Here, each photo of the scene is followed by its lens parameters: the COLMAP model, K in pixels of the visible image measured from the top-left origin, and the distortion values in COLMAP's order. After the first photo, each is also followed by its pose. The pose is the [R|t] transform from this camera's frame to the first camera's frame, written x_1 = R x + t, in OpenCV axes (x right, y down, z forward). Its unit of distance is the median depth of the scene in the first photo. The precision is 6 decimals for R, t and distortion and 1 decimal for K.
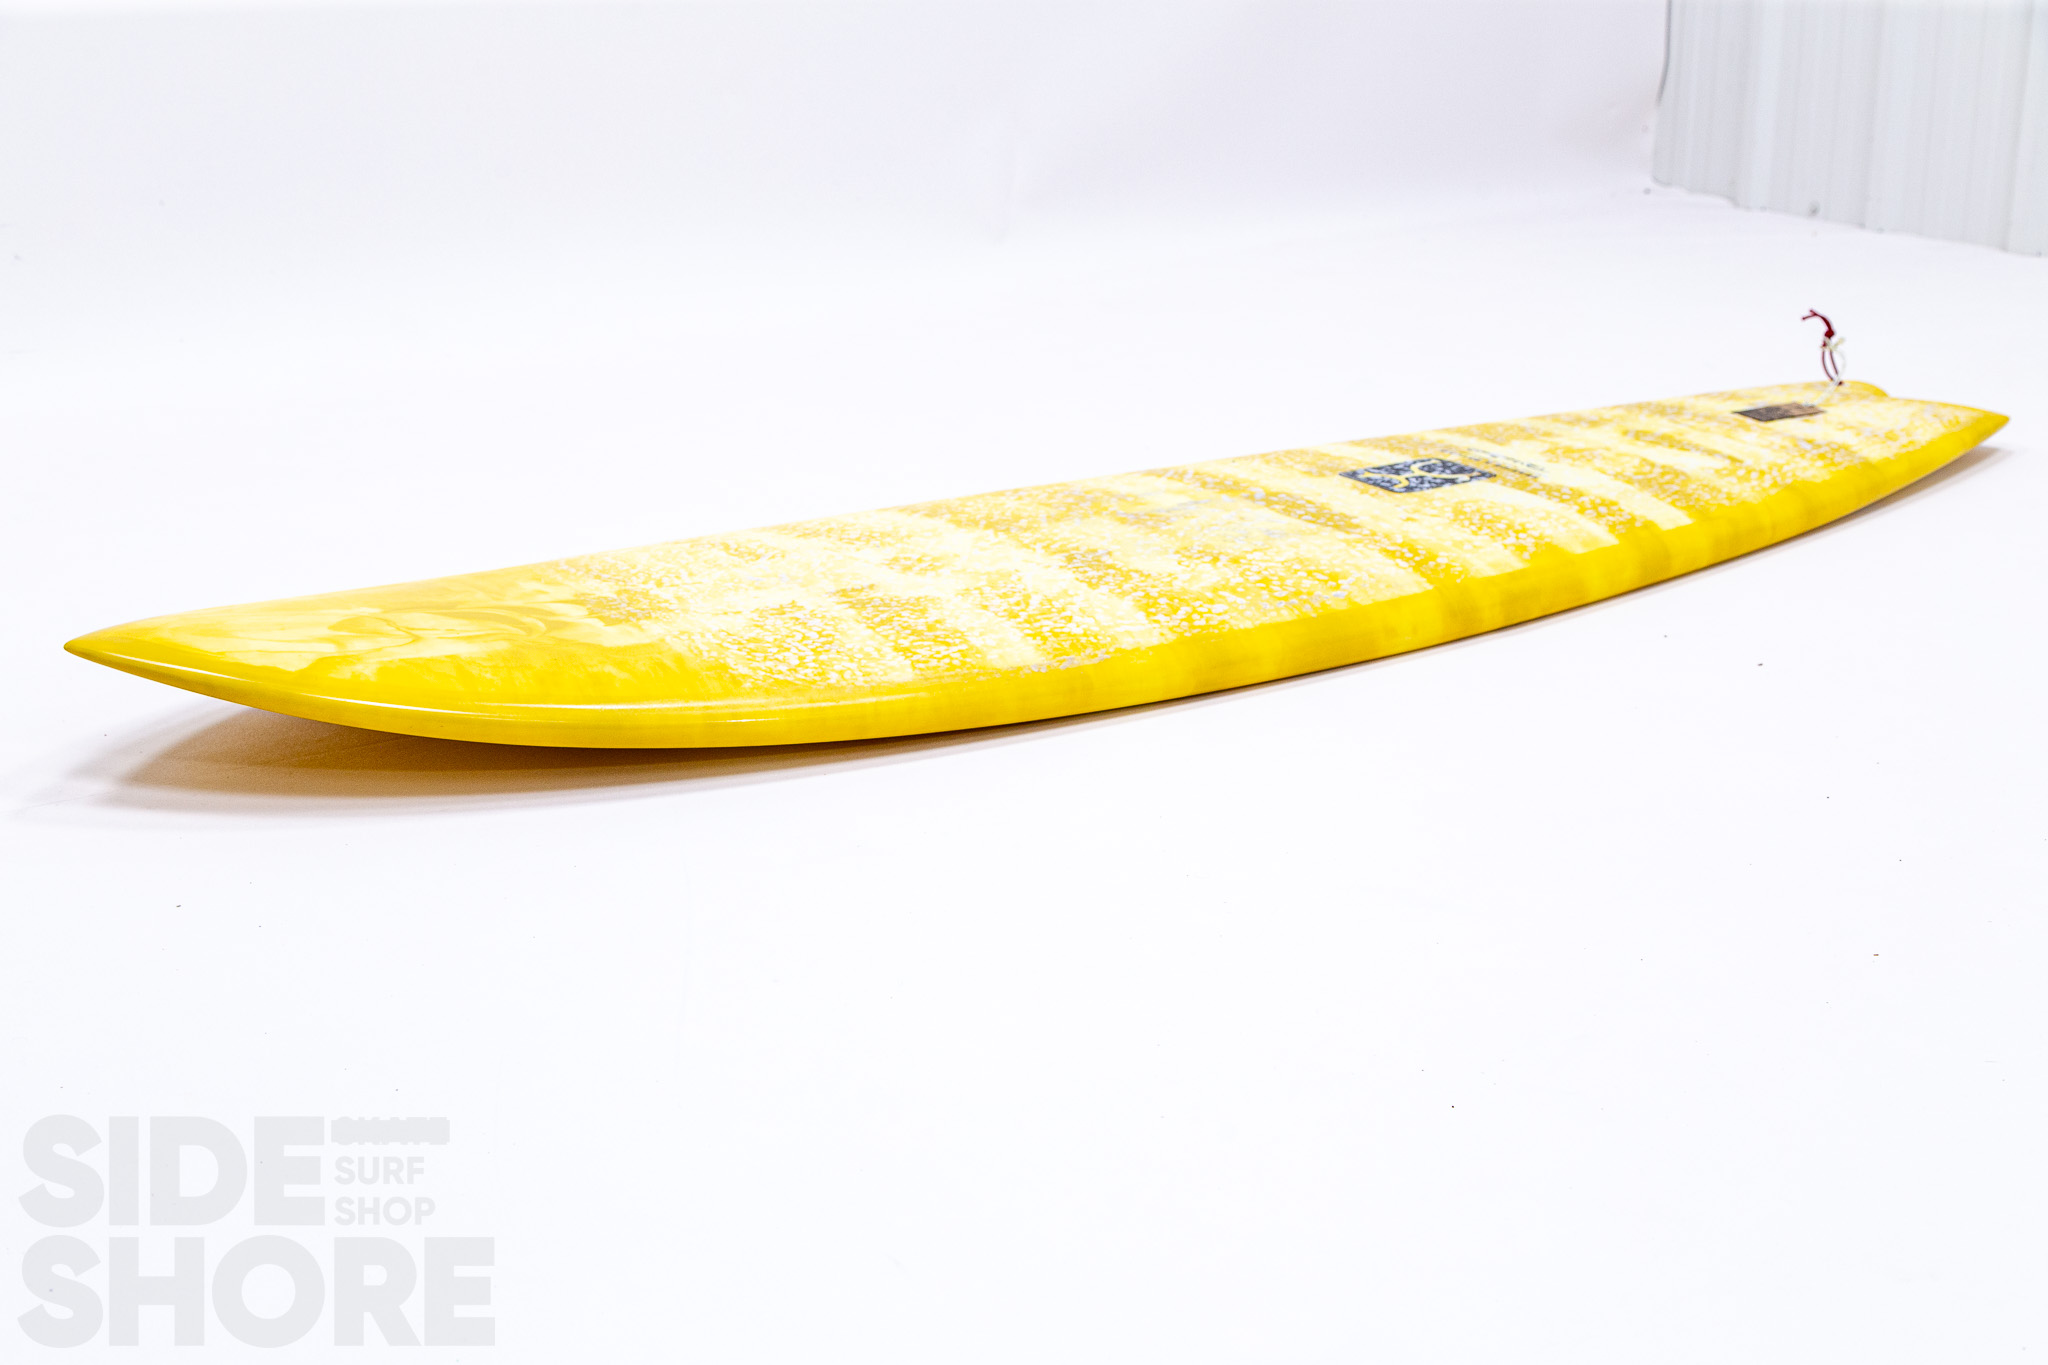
lens RADIAL K [[2844.2, 0, 1018.5], [0, 2844.2, 681.8], [0, 0, 1]] dist [-0.060851, 0.000000]
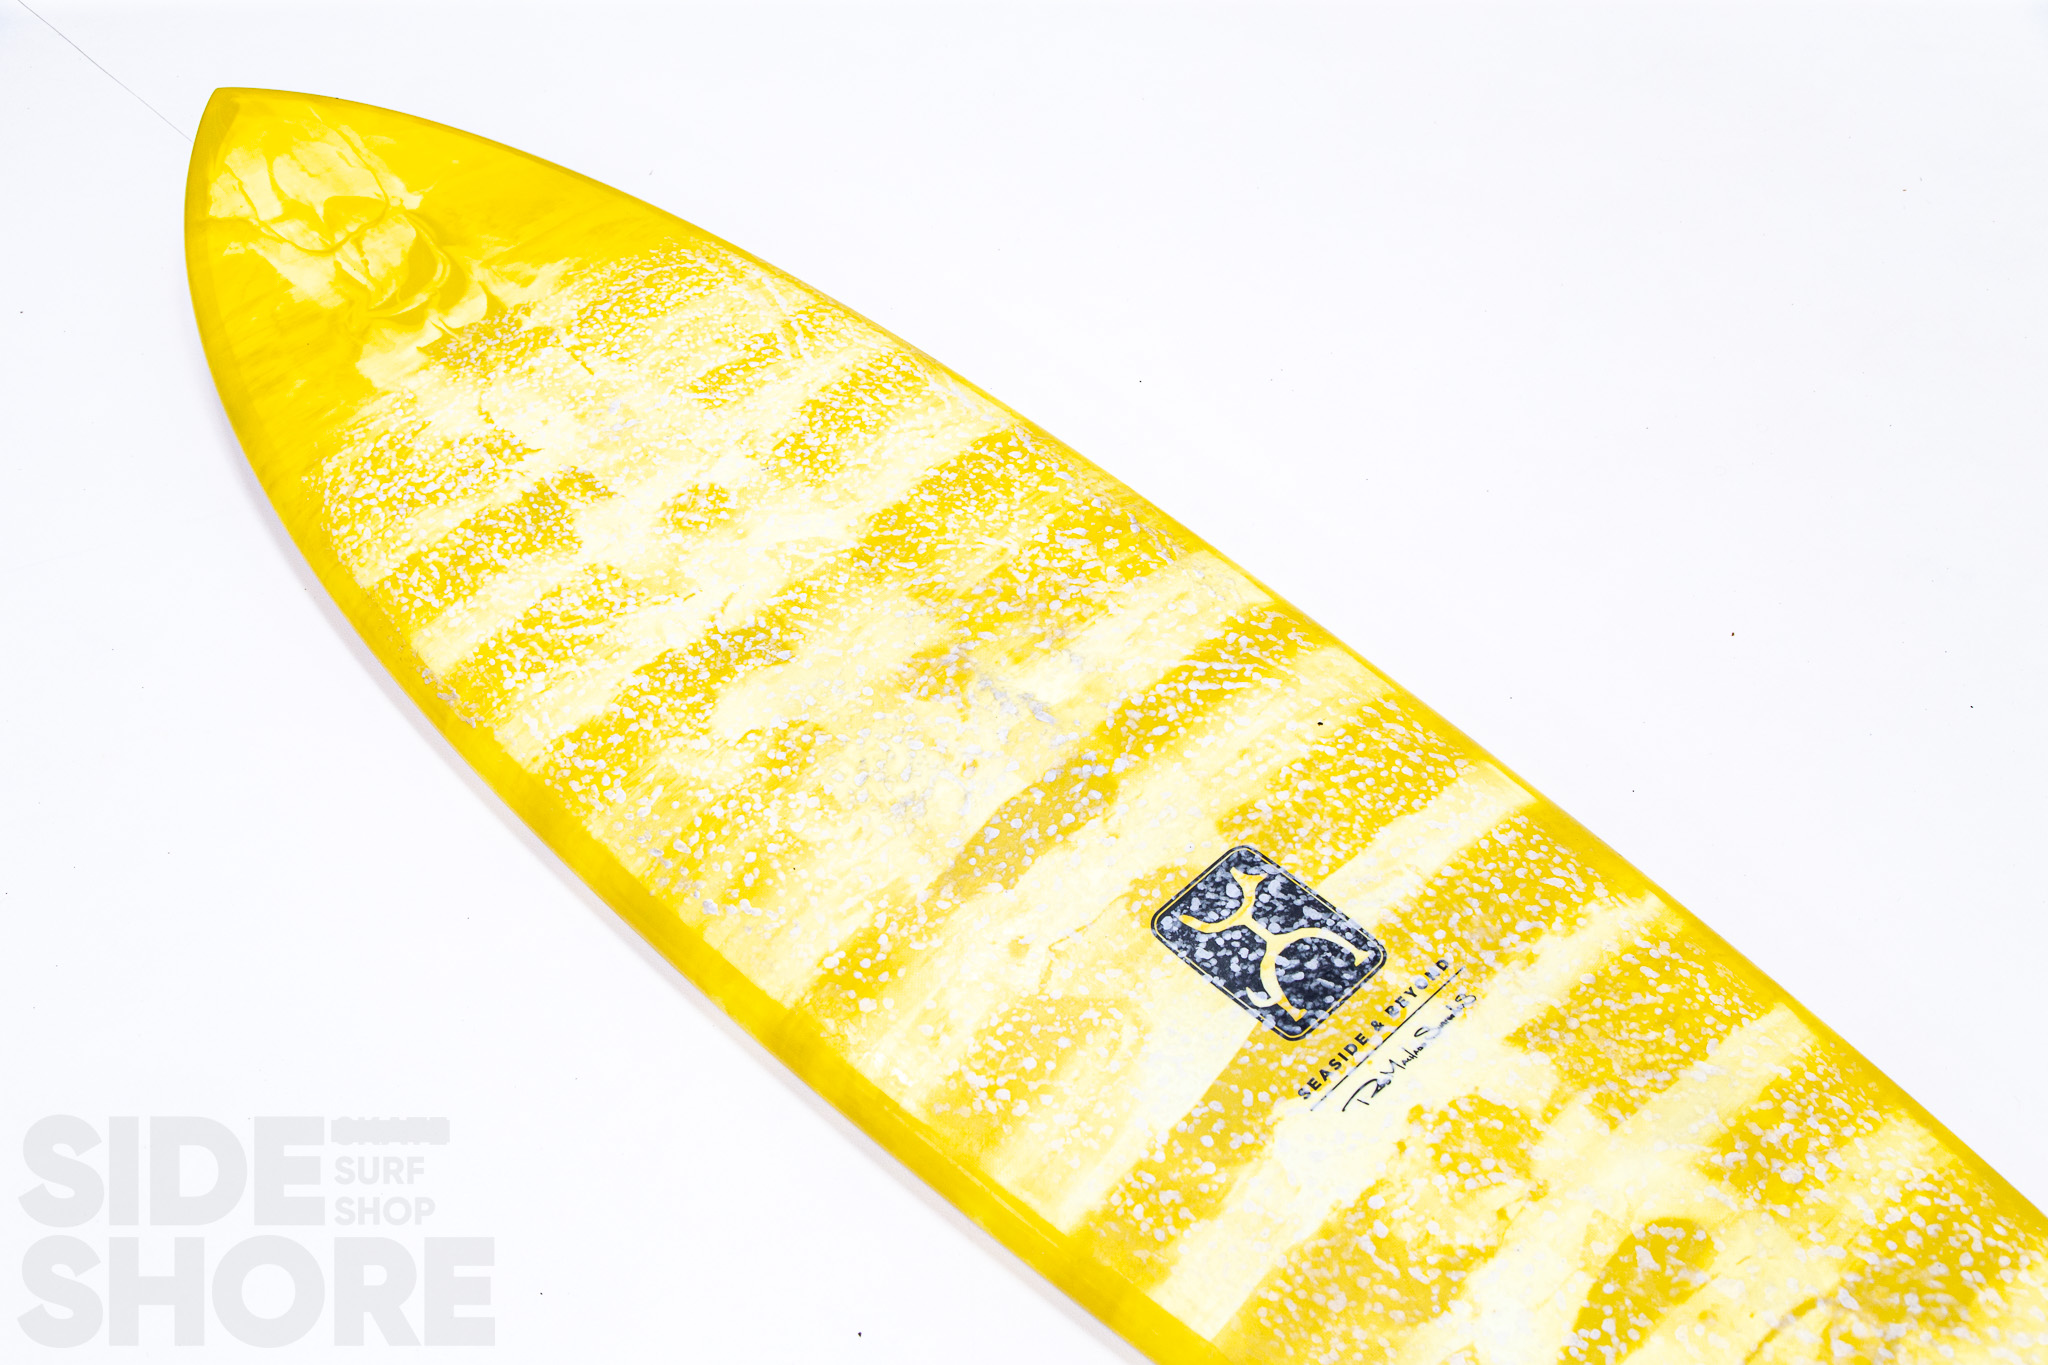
lens RADIAL K [[2171.5, 0, 1029.6], [0, 2171.5, 685.6], [0, 0, 1]] dist [0.000954, 0.000000]
pose [[0.172032, 0.746798, -0.642416, 0.466083], [-0.252183, 0.663794, 0.704118, -0.515619], [0.952265, 0.040875, 0.302524, 0.885412]]
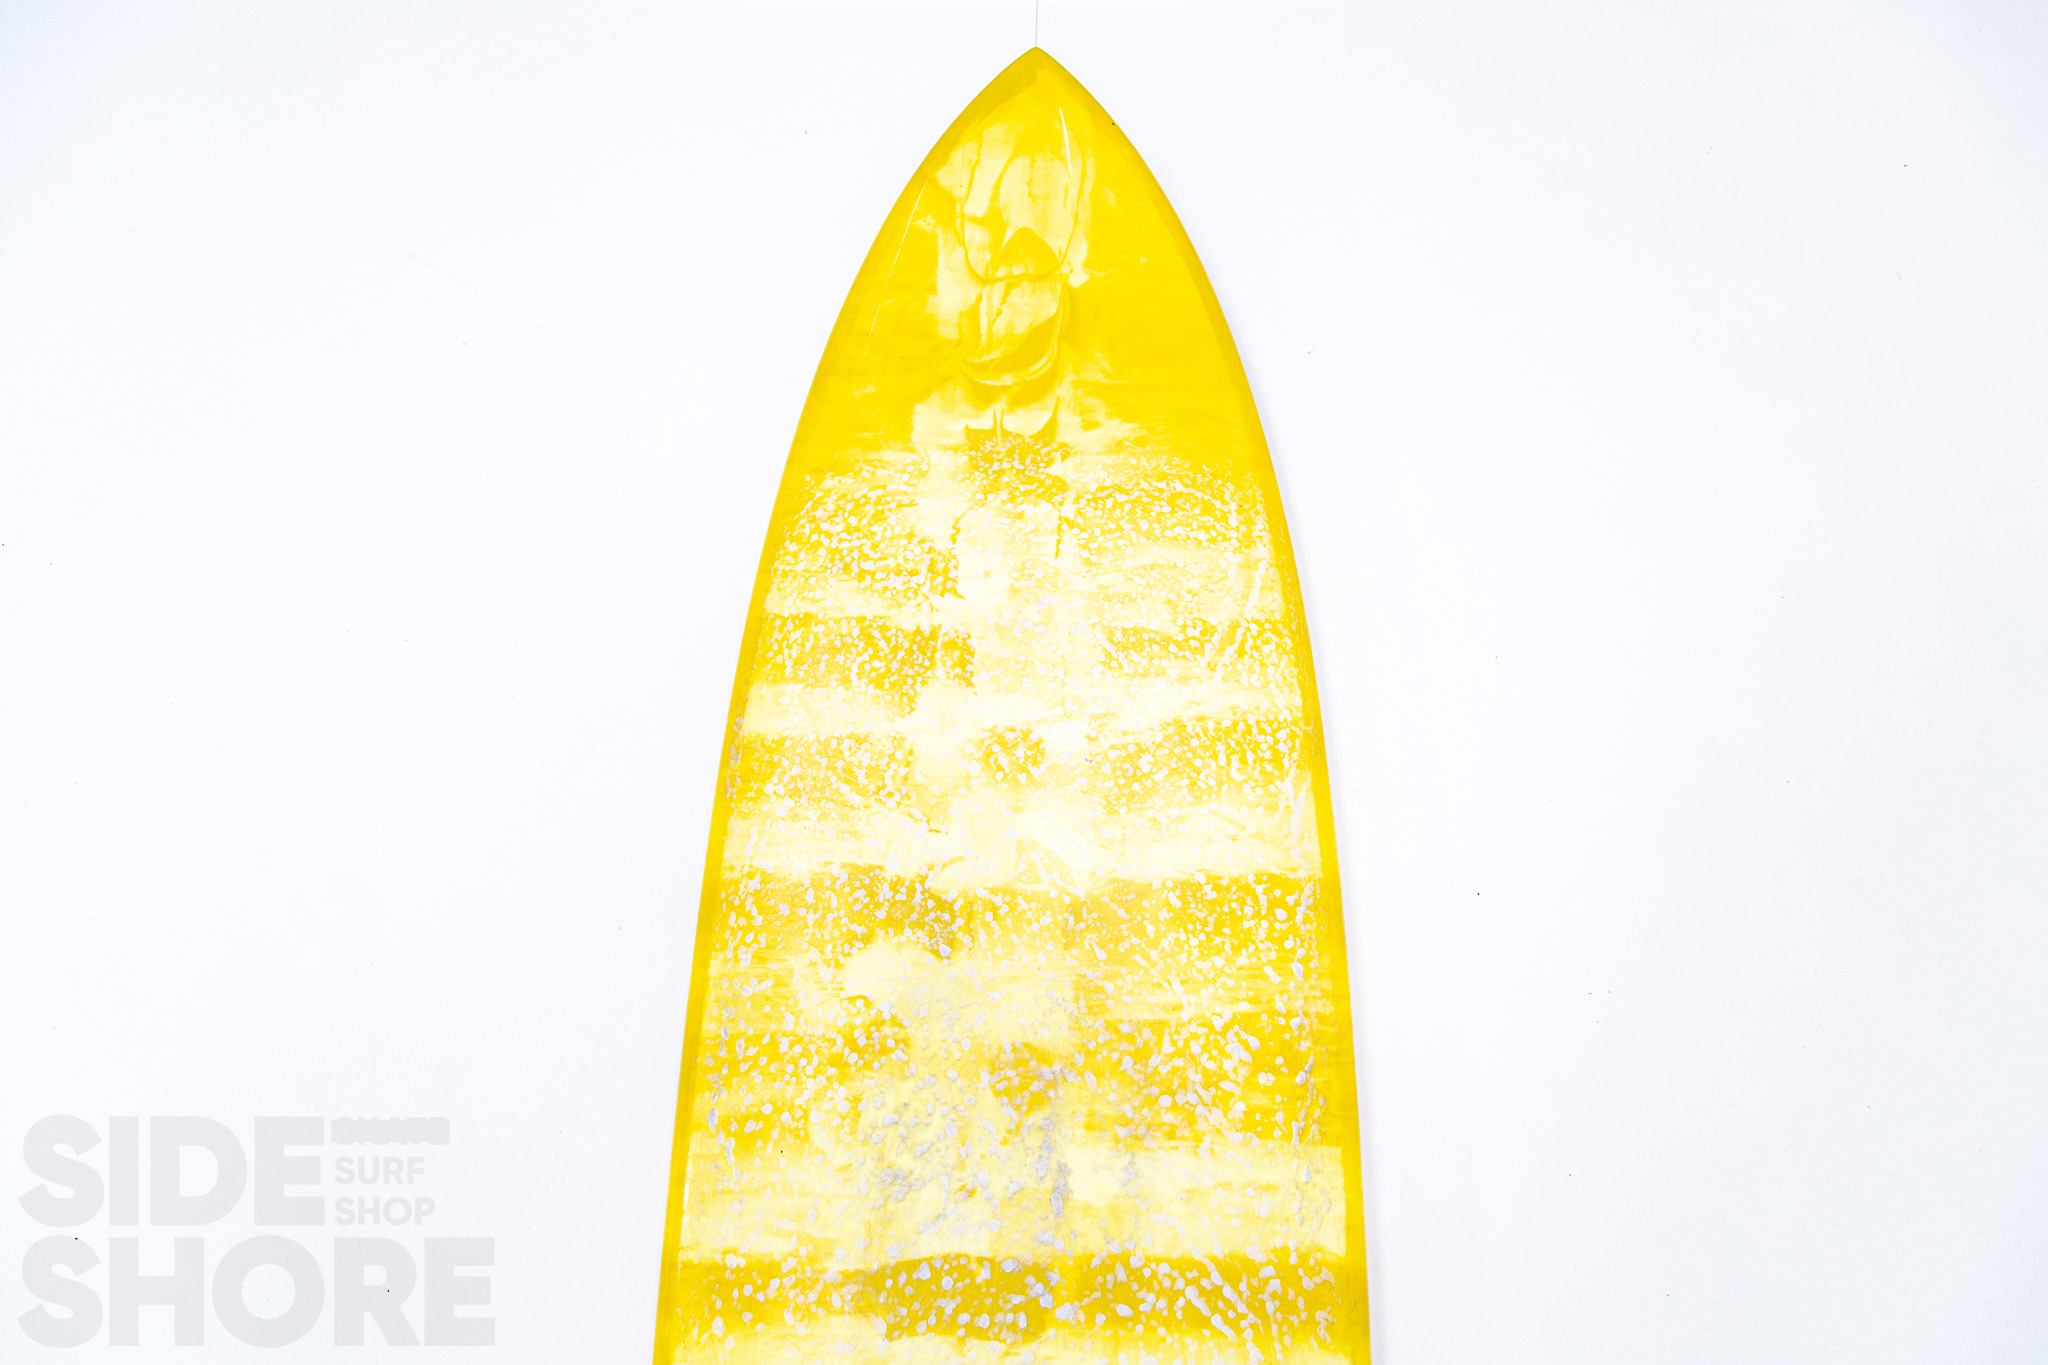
lens RADIAL K [[1359.6, 0, 1027.5], [0, 1359.6, 675.9], [0, 0, 1]] dist [0.125981, 0.005805]
pose [[-0.575727, 0.758414, -0.305526, 0.082192], [-0.242062, 0.198819, 0.949672, -0.490512], [0.780989, 0.620708, 0.069118, 0.946684]]
